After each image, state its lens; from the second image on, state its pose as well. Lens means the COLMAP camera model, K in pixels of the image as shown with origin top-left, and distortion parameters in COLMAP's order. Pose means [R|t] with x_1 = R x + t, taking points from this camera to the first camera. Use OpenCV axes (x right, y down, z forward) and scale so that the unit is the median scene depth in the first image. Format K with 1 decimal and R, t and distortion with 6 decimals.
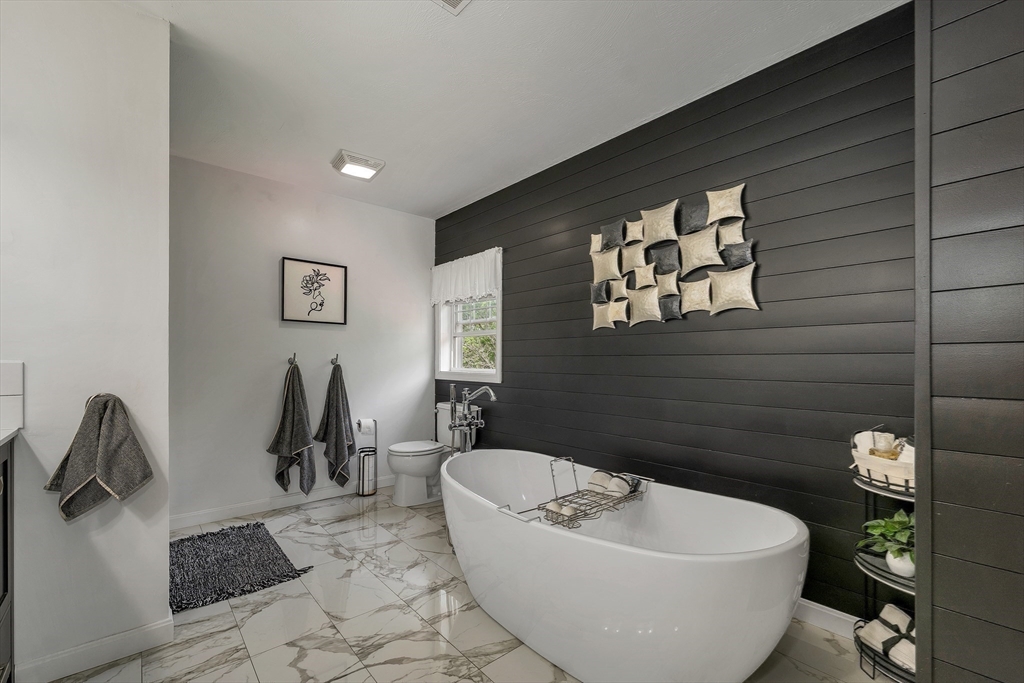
lens RADIAL K [[438.1, 0, 511.8], [0, 438.1, 362.5], [0, 0, 1]] dist [0.000591, 0.000232]
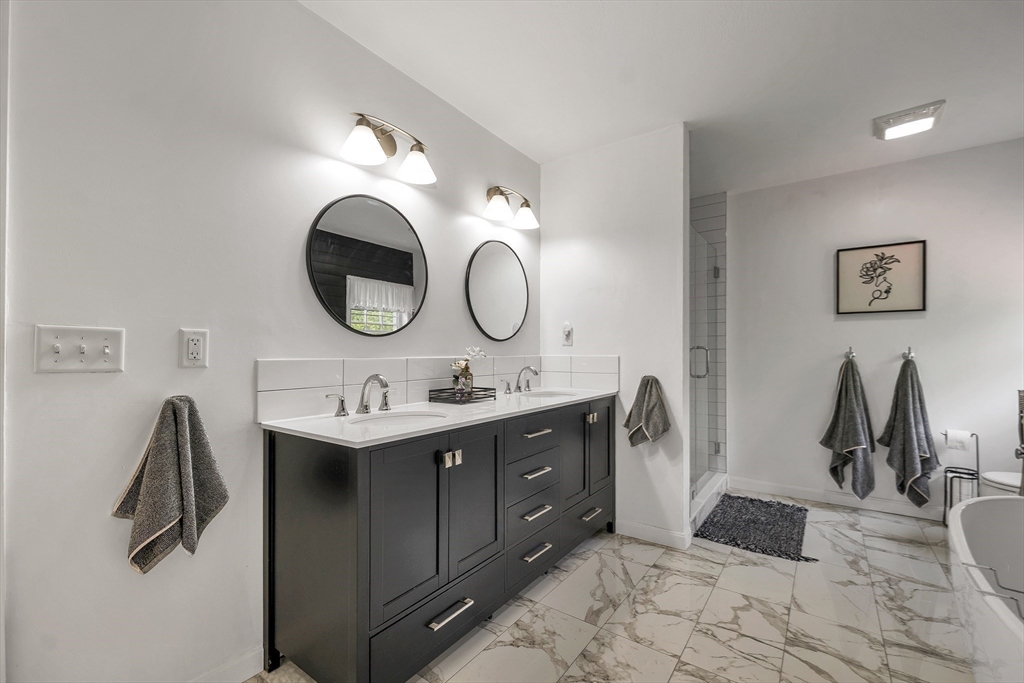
lens RADIAL K [[423.4, 0, 508.9], [0, 423.4, 352.4], [0, 0, 1]] dist [0.000620, 0.000120]
pose [[0.224800, -0.006367, -0.974384, 0.256340], [-0.003459, 0.999967, -0.007333, -0.000068], [0.974399, 0.005018, 0.224771, 0.070700]]
